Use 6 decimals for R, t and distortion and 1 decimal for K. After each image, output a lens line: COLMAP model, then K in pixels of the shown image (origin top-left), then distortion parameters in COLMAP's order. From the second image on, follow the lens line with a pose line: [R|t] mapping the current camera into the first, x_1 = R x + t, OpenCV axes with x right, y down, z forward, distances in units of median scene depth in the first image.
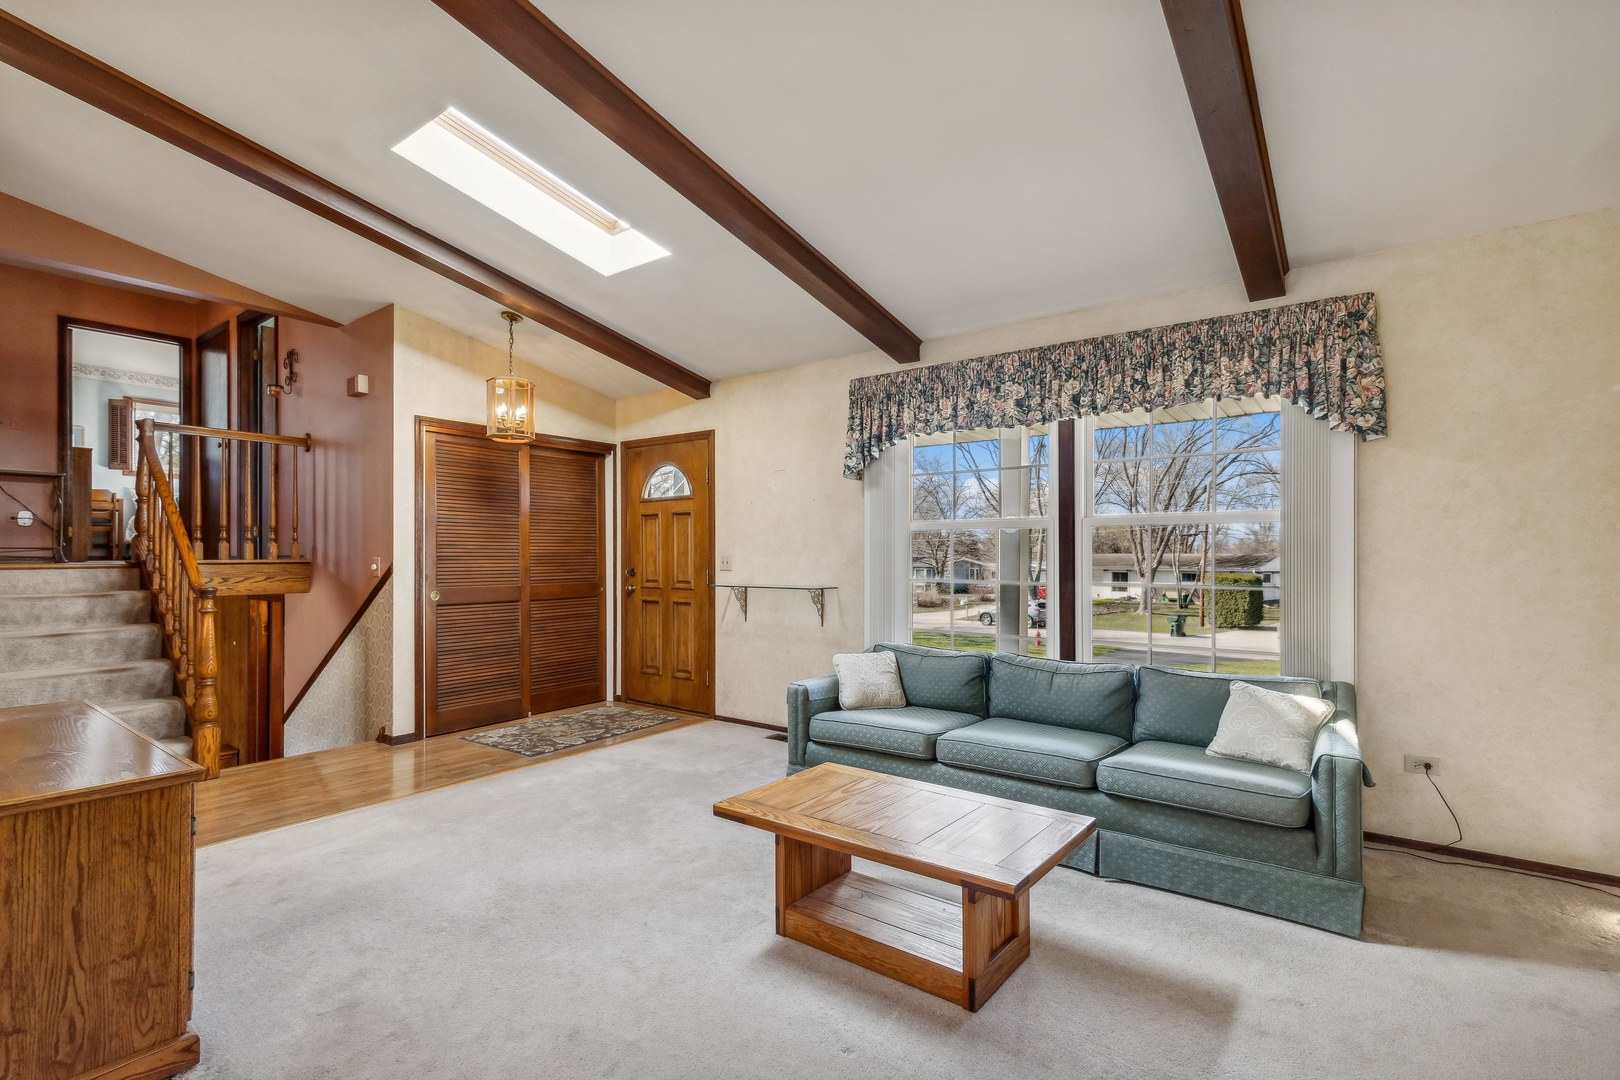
lens RADIAL K [[754.9, 0, 810.4], [0, 754.9, 559.6], [0, 0, 1]] dist [0.000700, 0.000095]
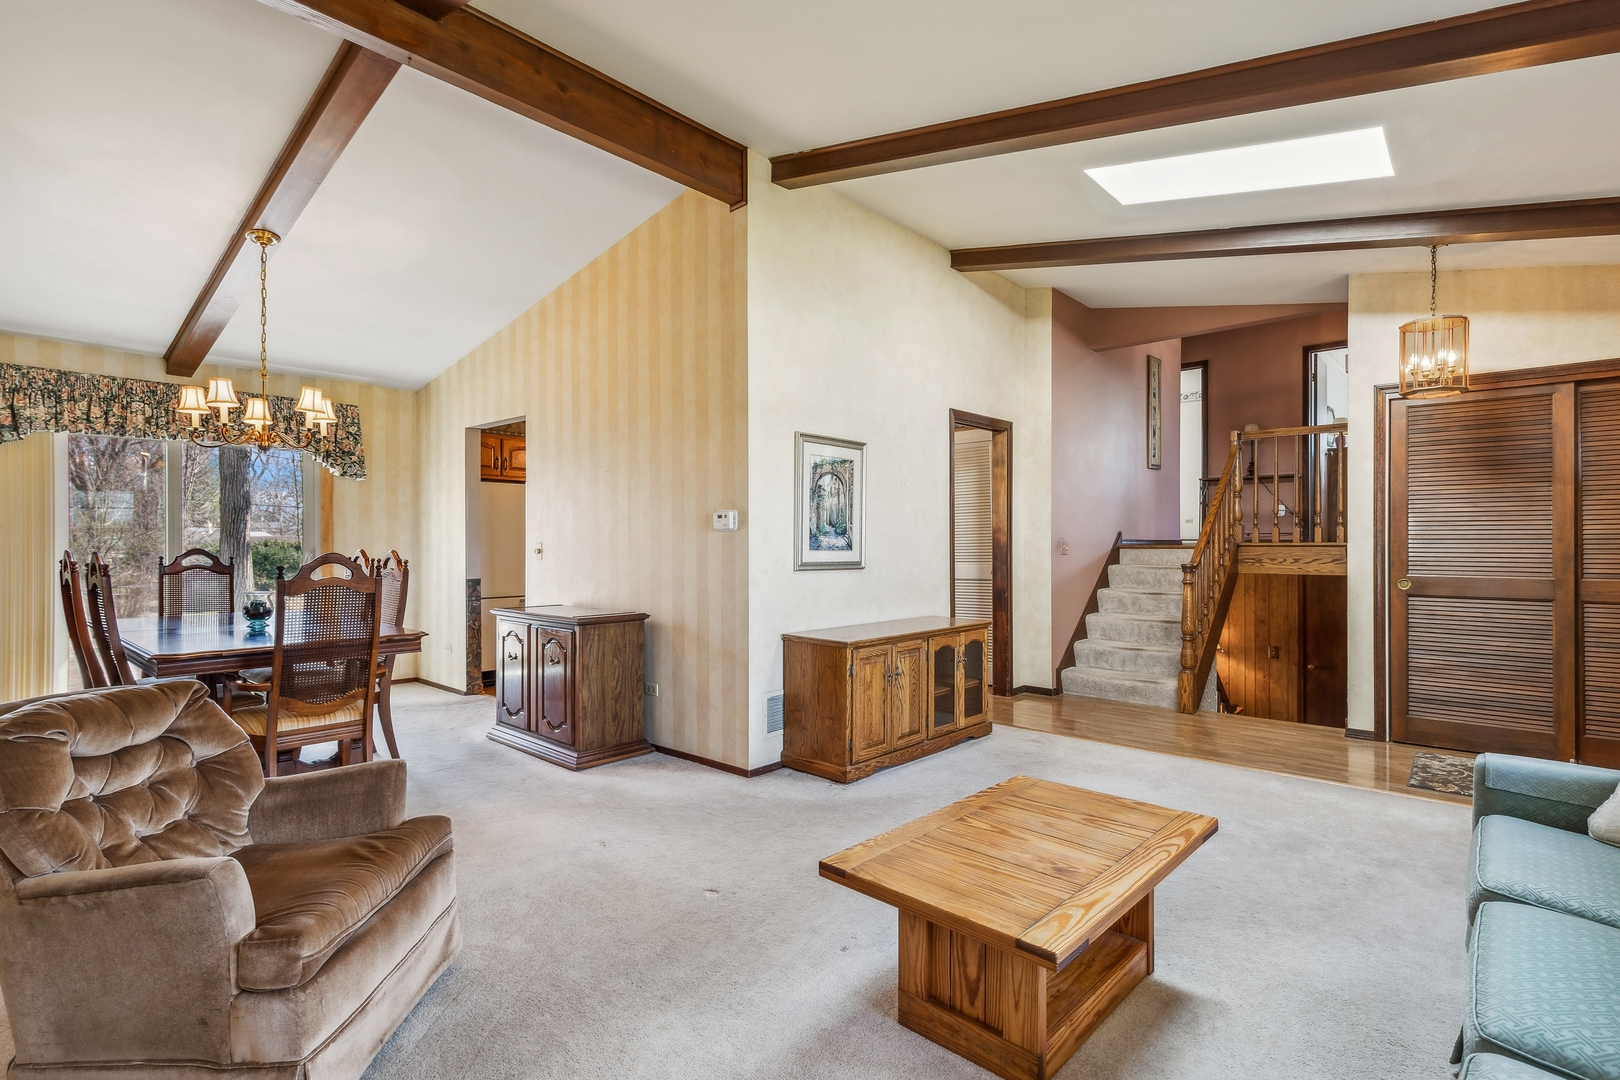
lens RADIAL K [[792.0, 0, 810.0], [0, 792.0, 540.0], [0, 0, 1]] dist [-0.000181, -0.000214]
pose [[-0.101155, -0.000381, -0.994871, 0.484091], [-0.004425, 0.999990, 0.000067, -0.000724], [0.994861, 0.004410, -0.101155, 0.397572]]
